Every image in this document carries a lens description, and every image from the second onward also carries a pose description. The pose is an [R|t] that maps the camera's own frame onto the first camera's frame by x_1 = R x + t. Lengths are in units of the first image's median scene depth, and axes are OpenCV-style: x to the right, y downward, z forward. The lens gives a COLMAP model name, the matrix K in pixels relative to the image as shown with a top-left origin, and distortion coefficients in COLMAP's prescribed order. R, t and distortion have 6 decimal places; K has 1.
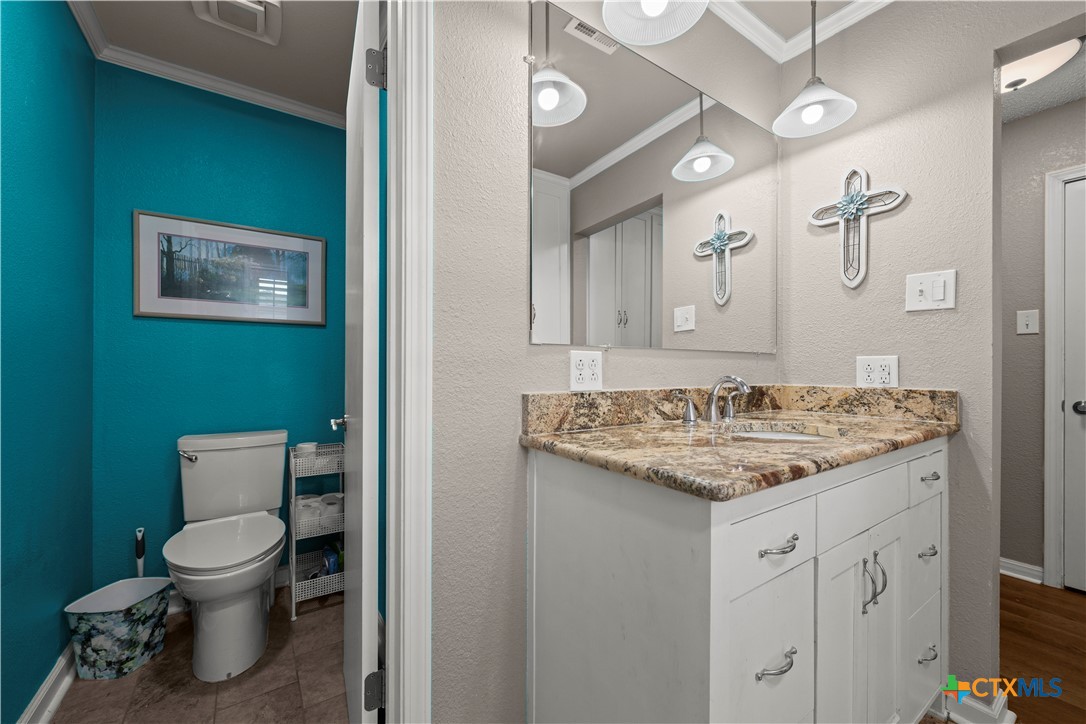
lens RADIAL K [[420.2, 0, 546.5], [0, 420.2, 361.0], [0, 0, 1]] dist [-0.000151, -0.000621]
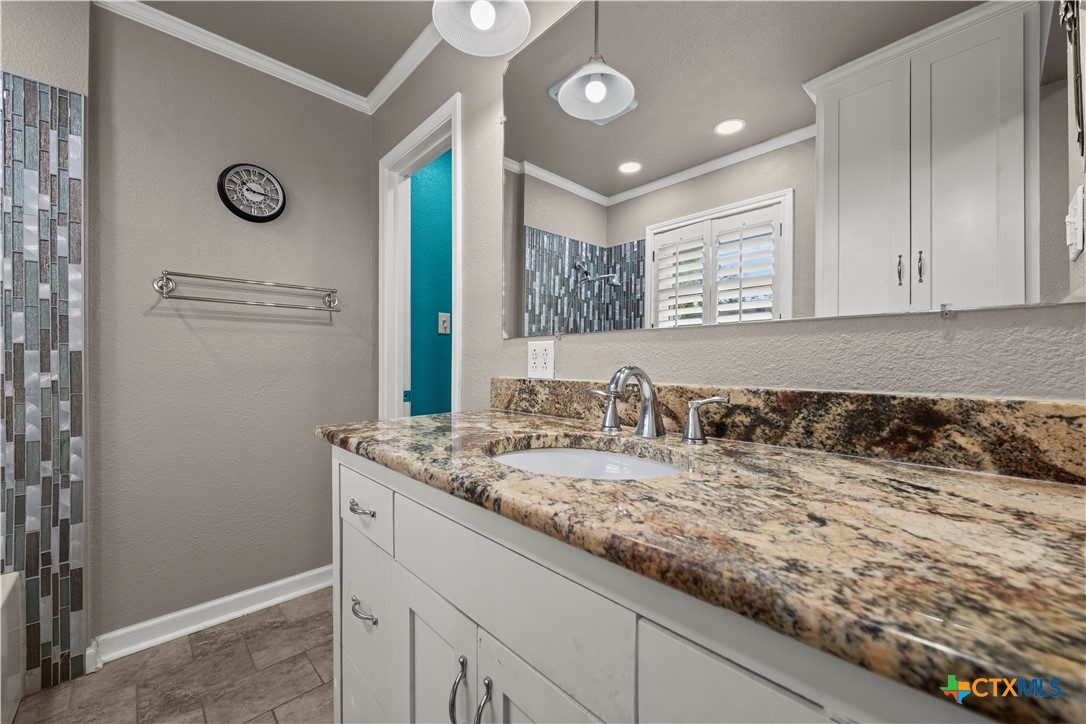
lens RADIAL K [[420.2, 0, 546.5], [0, 420.2, 361.0], [0, 0, 1]] dist [-0.000151, -0.000621]
pose [[0.169787, -0.003548, -0.985474, 1.137277], [0.021041, 0.999779, 0.000026, 0.026732], [0.985256, -0.020740, 0.169824, 0.830540]]
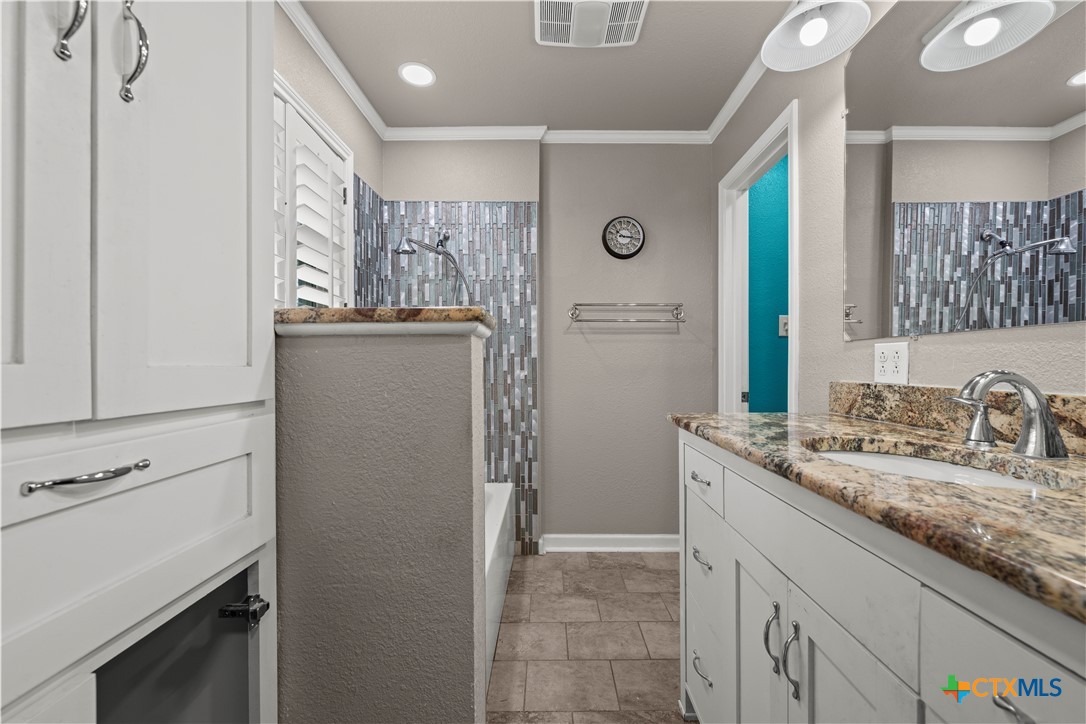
lens RADIAL K [[420.2, 0, 546.5], [0, 420.2, 361.0], [0, 0, 1]] dist [-0.000151, -0.000621]
pose [[-0.571267, -0.008011, -0.820725, 1.344444], [0.014678, 0.999693, -0.019974, 0.026322], [0.820633, -0.023457, -0.570974, 0.897412]]
